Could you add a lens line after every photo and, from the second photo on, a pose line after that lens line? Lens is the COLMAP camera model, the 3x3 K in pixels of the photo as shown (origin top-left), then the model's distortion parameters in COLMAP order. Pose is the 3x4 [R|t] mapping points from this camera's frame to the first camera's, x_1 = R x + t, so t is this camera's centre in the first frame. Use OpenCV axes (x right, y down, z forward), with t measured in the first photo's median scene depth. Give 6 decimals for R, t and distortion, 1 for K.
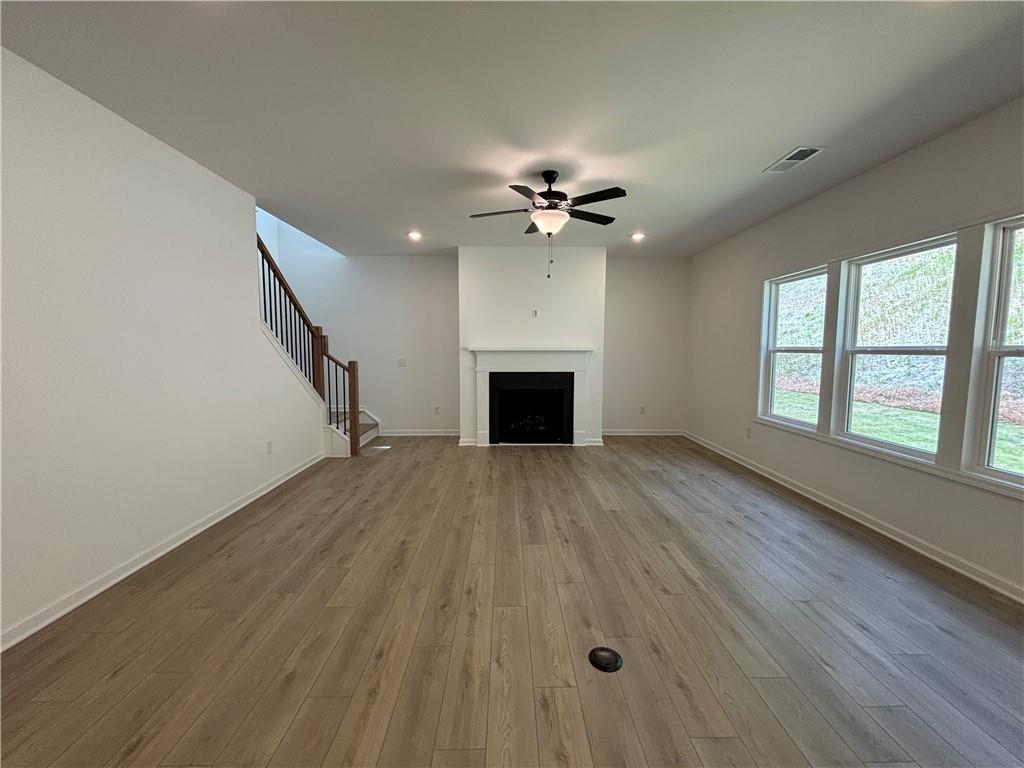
lens RADIAL K [[413.7, 0, 512.0], [0, 413.7, 384.0], [0, 0, 1]] dist [-0.001383, 0.000329]
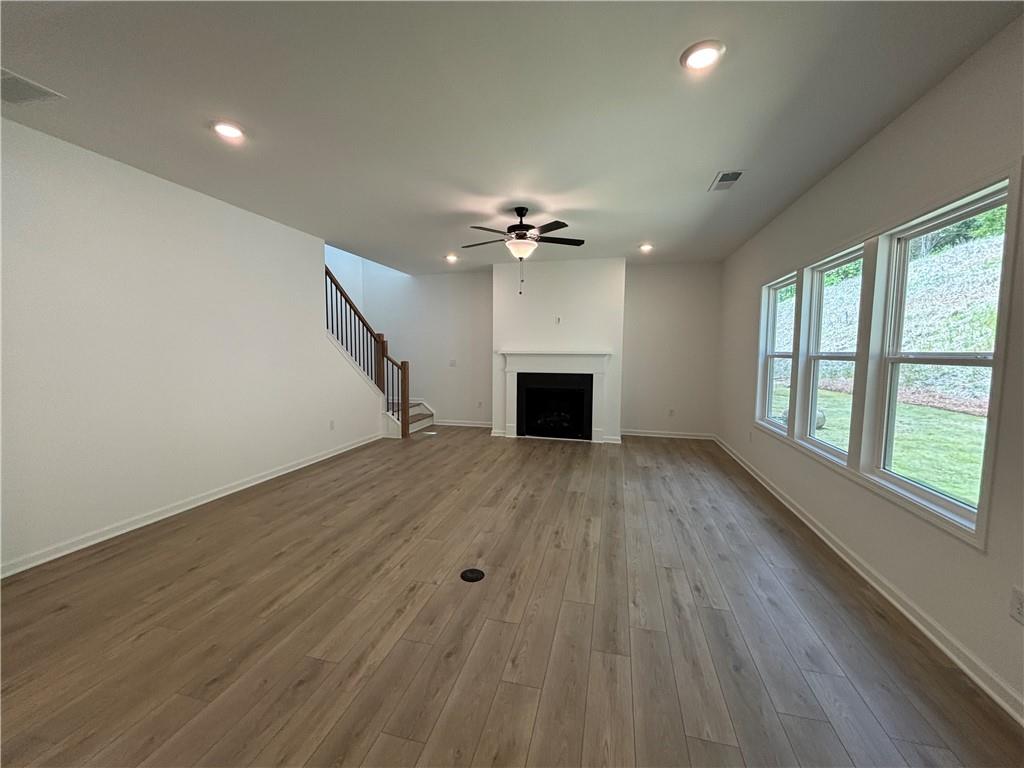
lens RADIAL K [[413.7, 0, 512.0], [0, 413.7, 384.0], [0, 0, 1]] dist [-0.001383, 0.000329]
pose [[0.965734, 0.025836, -0.258243, 0.301759], [-0.027642, 0.999612, -0.003364, 0.009345], [0.258056, 0.010387, 0.966074, -0.139086]]
